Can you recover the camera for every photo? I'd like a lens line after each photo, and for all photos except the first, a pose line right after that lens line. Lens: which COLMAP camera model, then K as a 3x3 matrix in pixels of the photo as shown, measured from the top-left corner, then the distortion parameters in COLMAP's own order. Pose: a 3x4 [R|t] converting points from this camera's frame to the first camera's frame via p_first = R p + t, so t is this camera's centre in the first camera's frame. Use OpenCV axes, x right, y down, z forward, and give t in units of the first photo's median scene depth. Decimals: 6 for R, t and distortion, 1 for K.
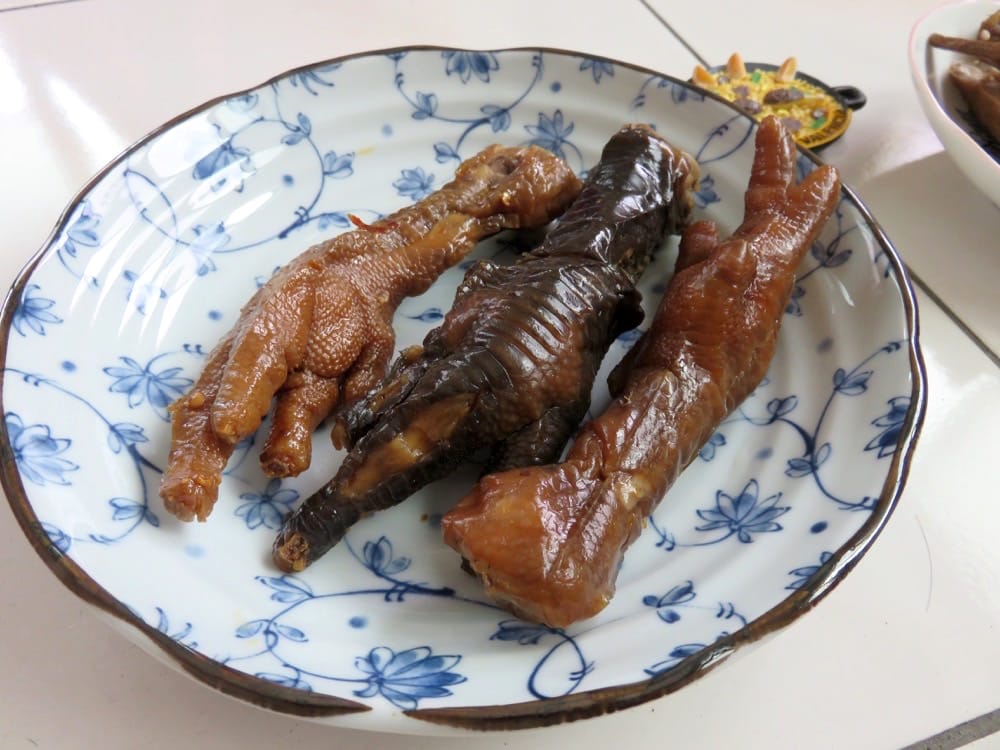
lens RADIAL K [[750.4, 0, 500.0], [0, 750.4, 375.0], [0, 0, 1]] dist [-0.005499, -0.003066]
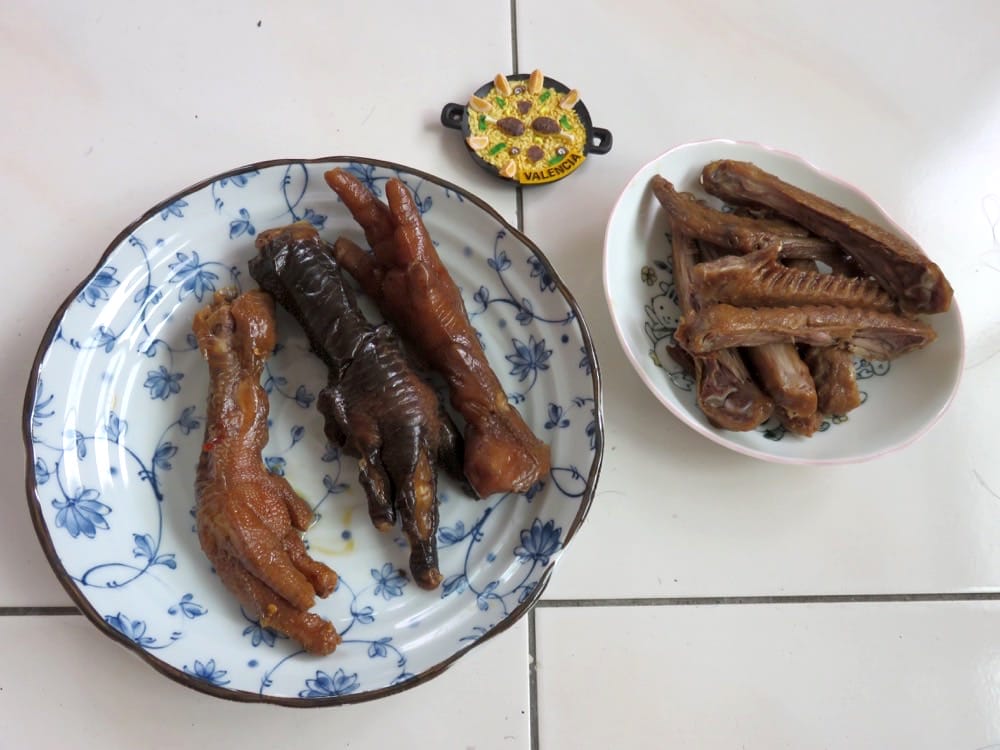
lens RADIAL K [[818.6, 0, 500.0], [0, 818.6, 375.0], [0, 0, 1]] dist [-0.001833, -0.002710]
pose [[0.460657, -0.825172, 0.326936, -0.429007], [0.631560, 0.563547, 0.532491, -0.942844], [-0.623640, -0.038816, 0.780747, -0.592667]]
